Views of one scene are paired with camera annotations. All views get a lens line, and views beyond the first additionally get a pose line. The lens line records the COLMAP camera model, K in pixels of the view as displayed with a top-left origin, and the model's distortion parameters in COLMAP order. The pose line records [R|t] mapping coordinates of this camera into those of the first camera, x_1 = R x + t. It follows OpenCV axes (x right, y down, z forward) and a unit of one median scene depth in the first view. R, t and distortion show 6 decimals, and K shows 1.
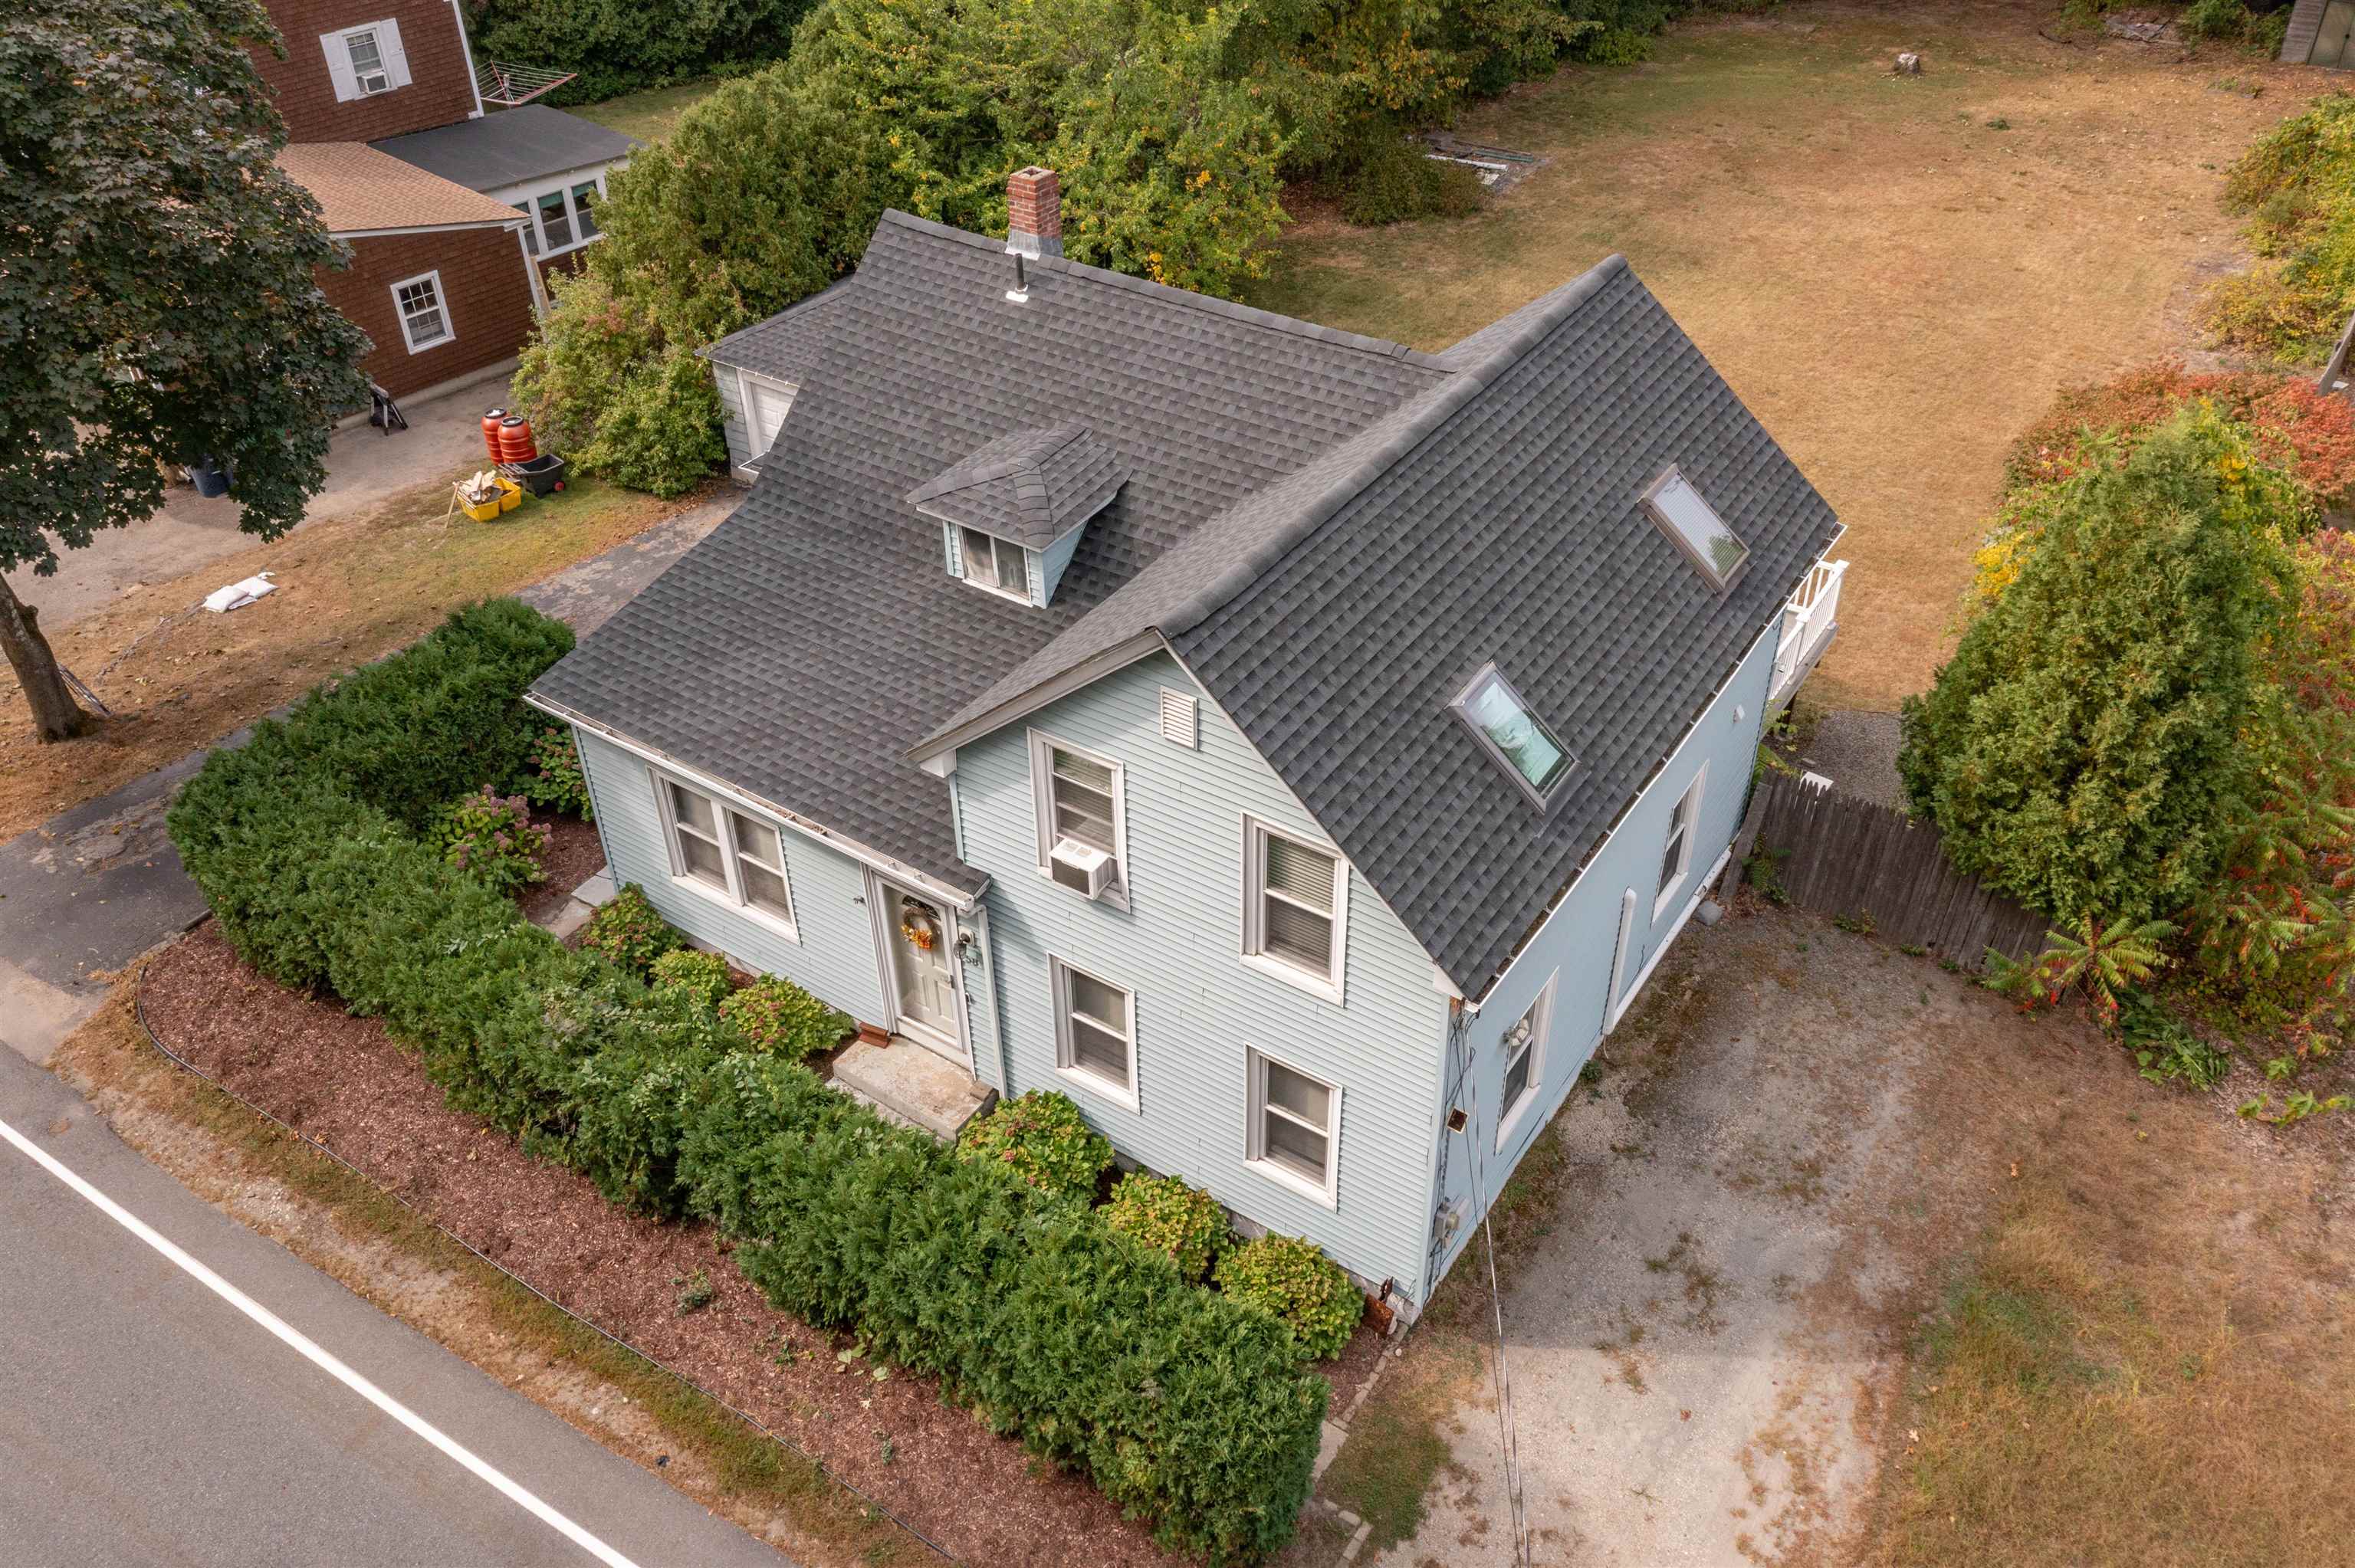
lens RADIAL K [[1867.6, 0, 1176.0], [0, 1867.6, 779.8], [0, 0, 1]] dist [-0.006927, 0.012738]
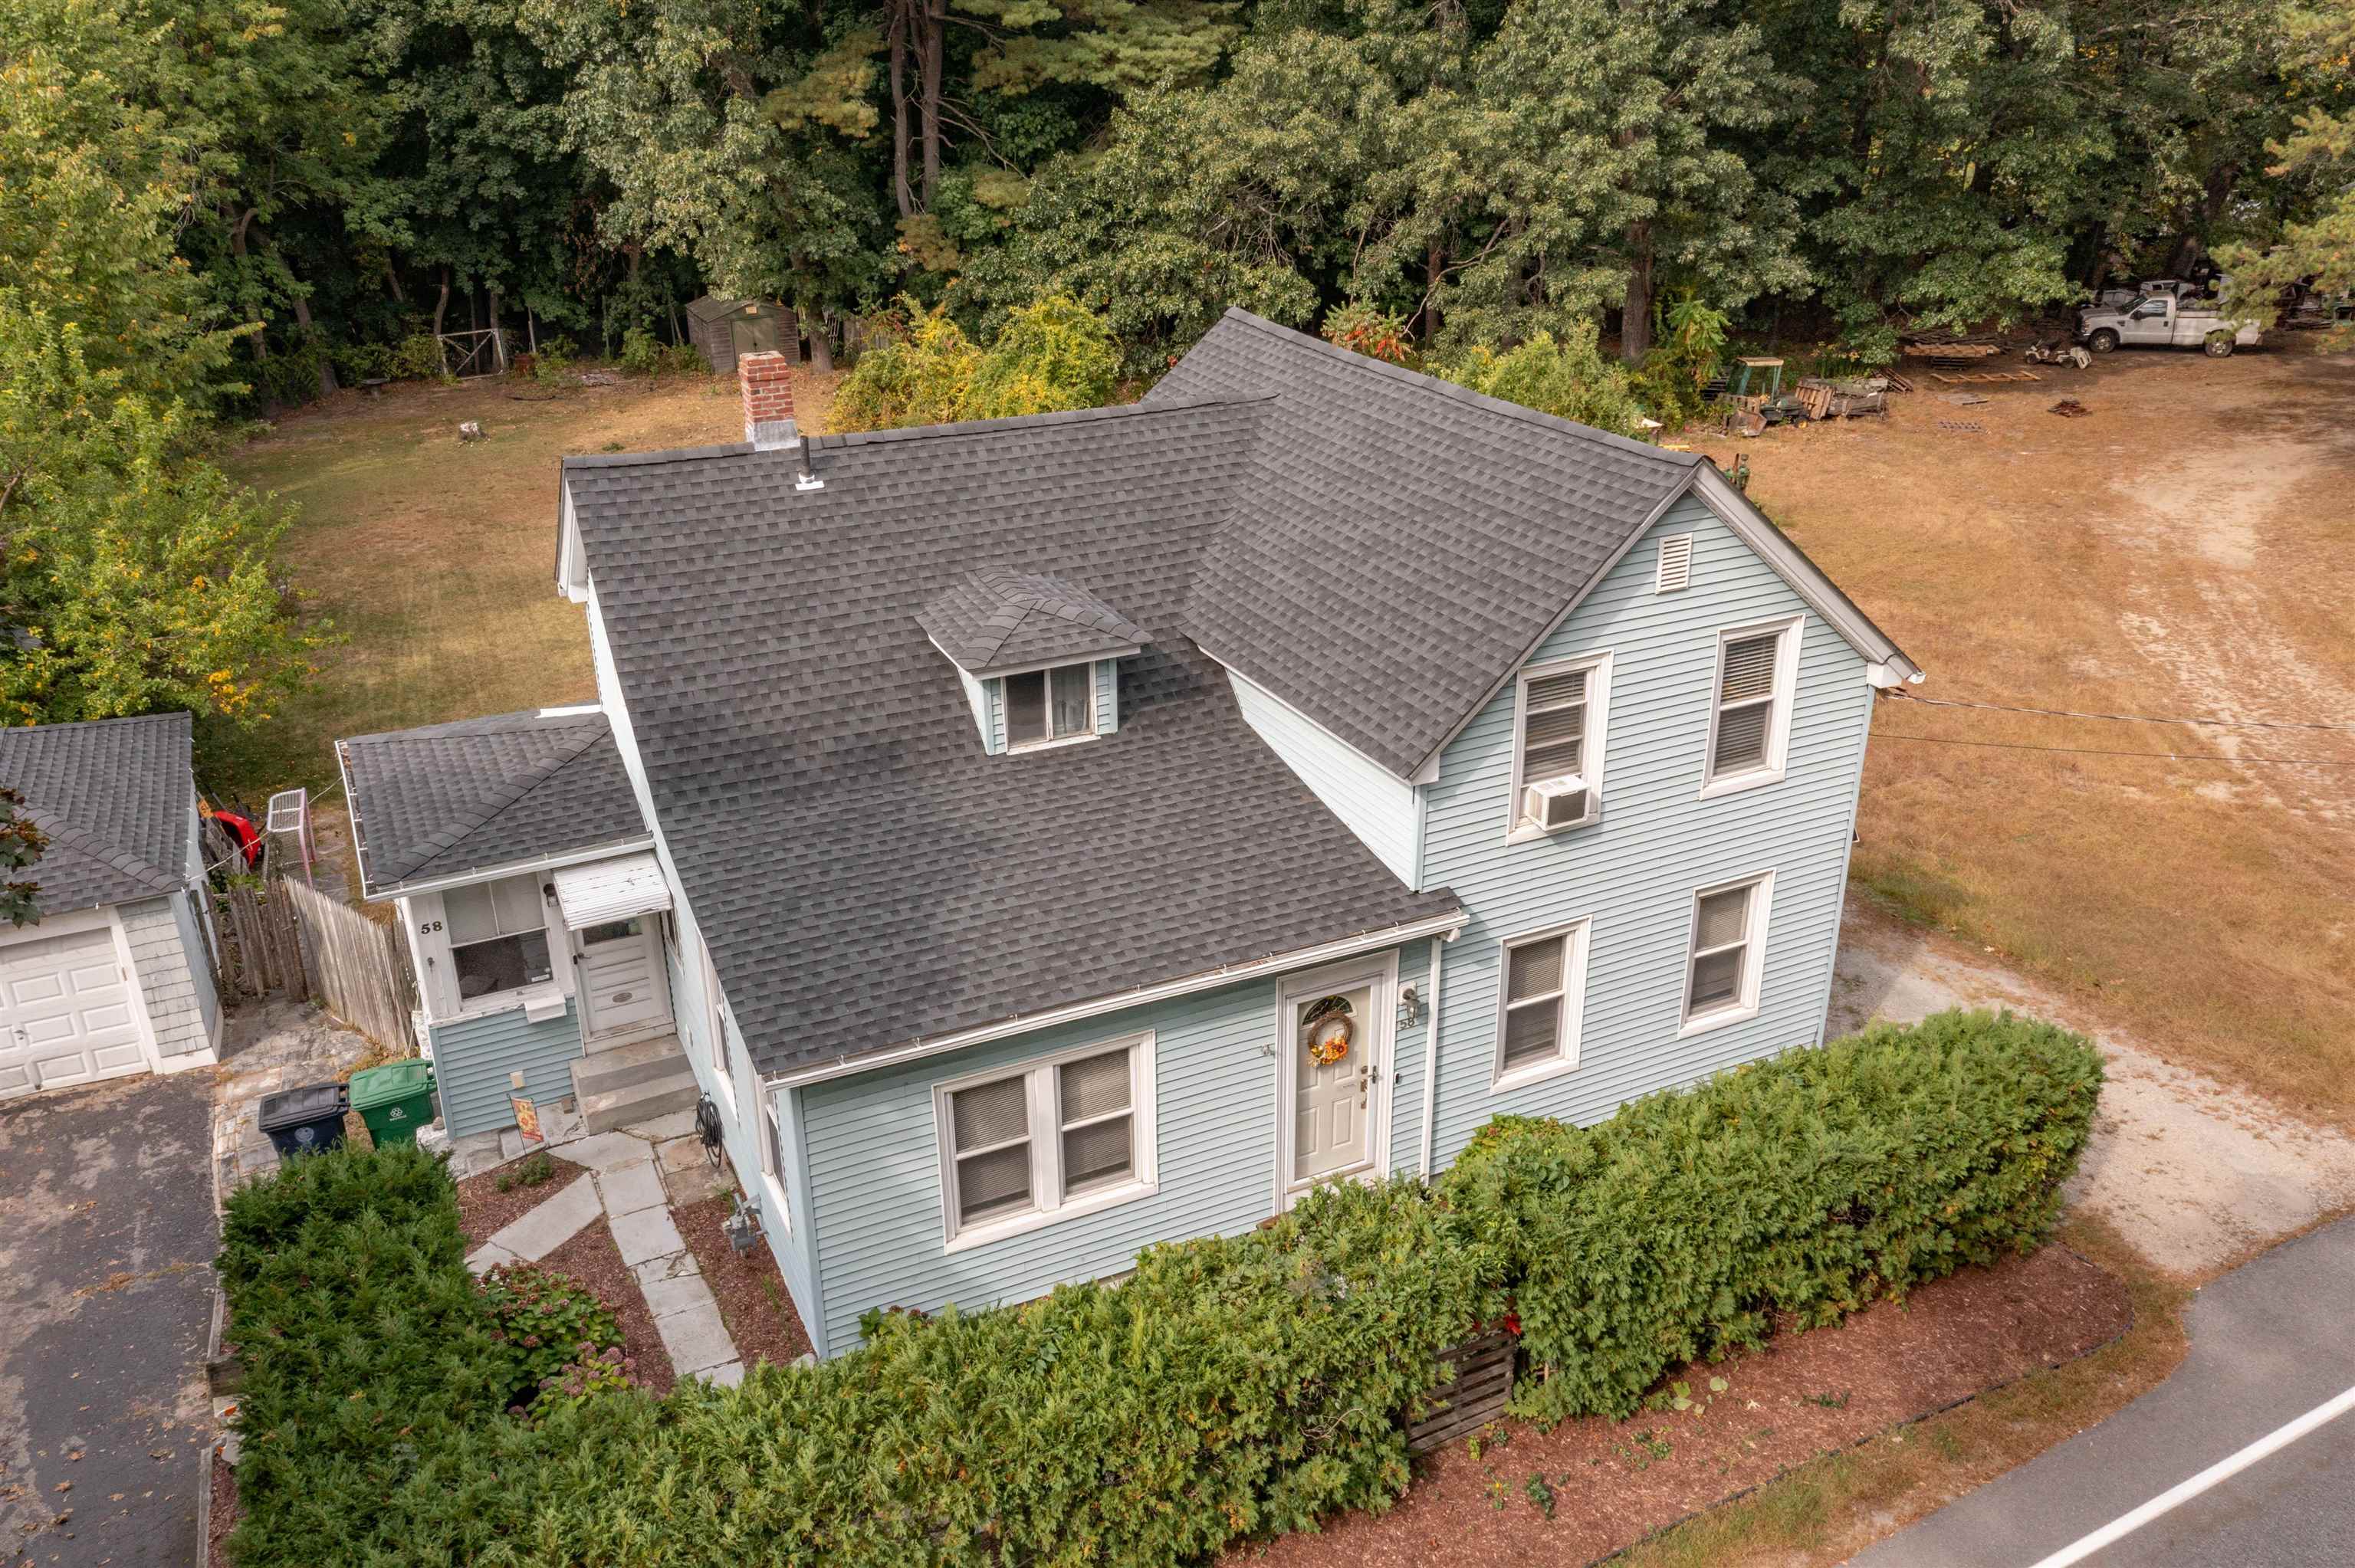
lens RADIAL K [[1867.6, 0, 1165.5], [0, 1867.6, 775.5], [0, 0, 1]] dist [-0.006927, 0.012738]
pose [[0.506701, -0.329135, 0.796822, -0.887158], [0.526288, 0.850146, 0.016493, -0.085342], [-0.682843, 0.411001, 0.603990, 0.502501]]
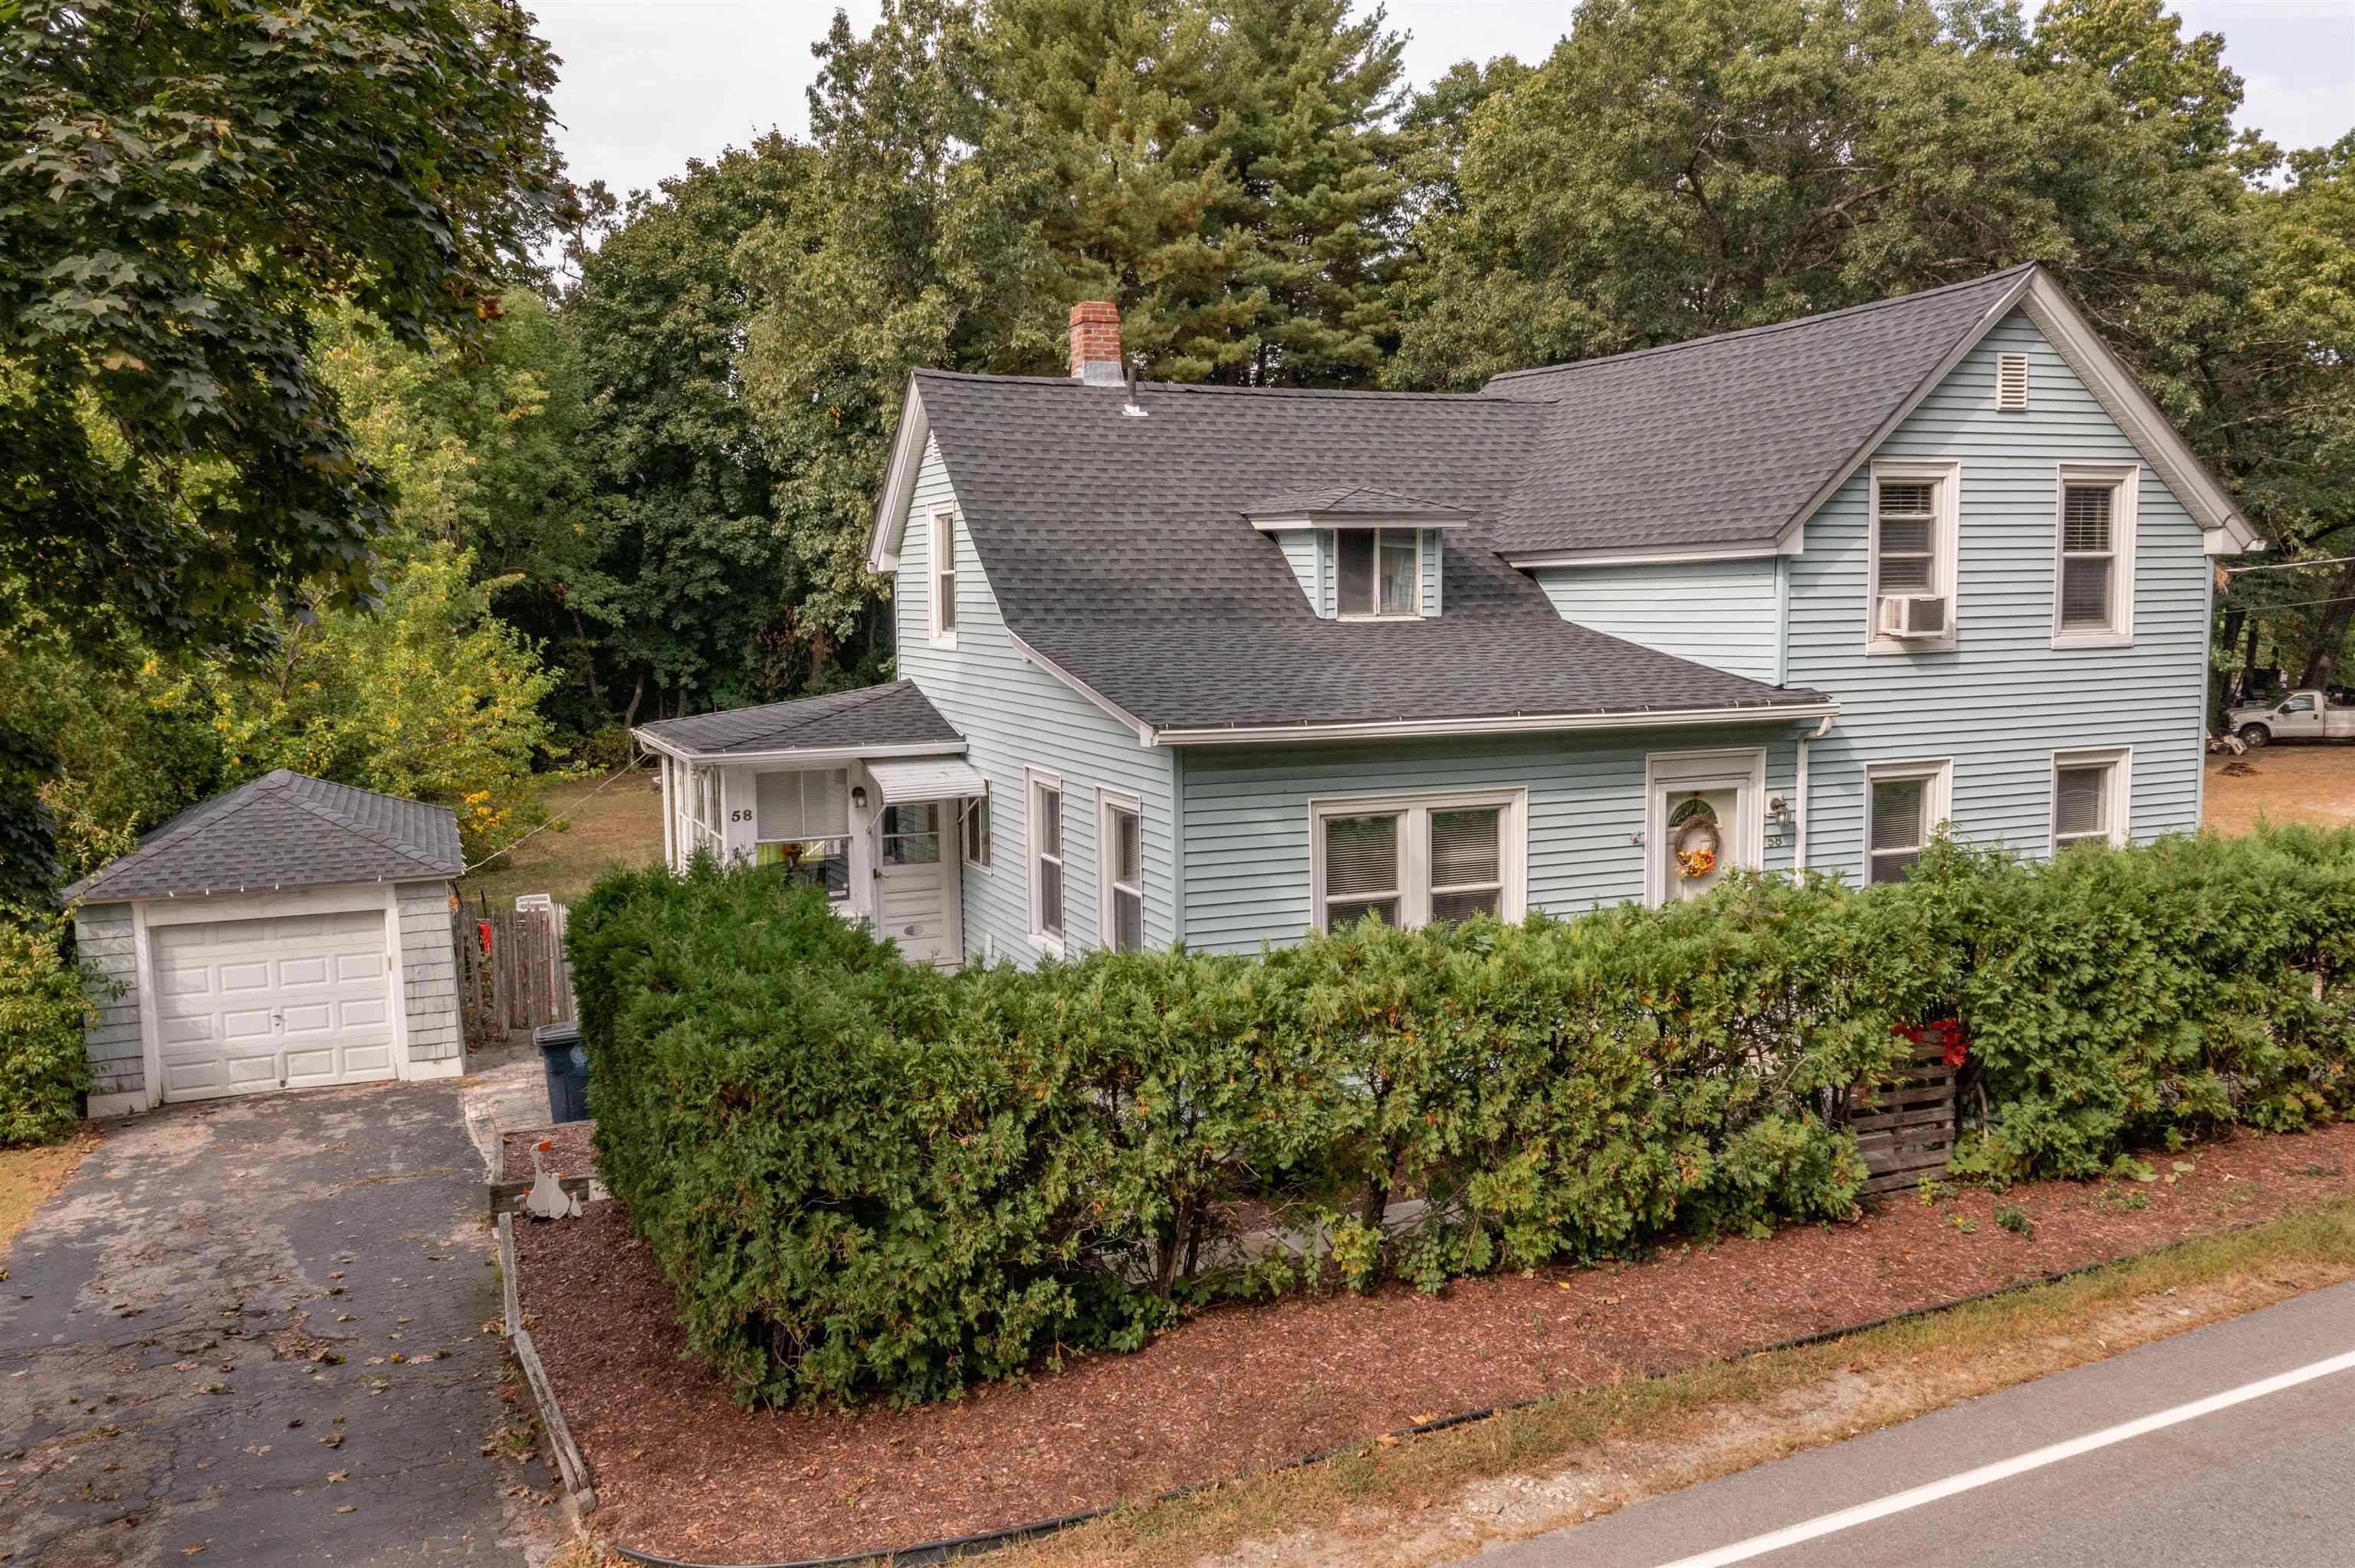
lens RADIAL K [[1867.6, 0, 1175.7], [0, 1867.6, 767.7], [0, 0, 1]] dist [-0.006927, 0.012738]
pose [[0.546330, -0.069403, 0.834690, -1.017910], [0.511612, 0.816692, -0.266959, 0.163778], [-0.663157, 0.572885, 0.481691, 0.778952]]
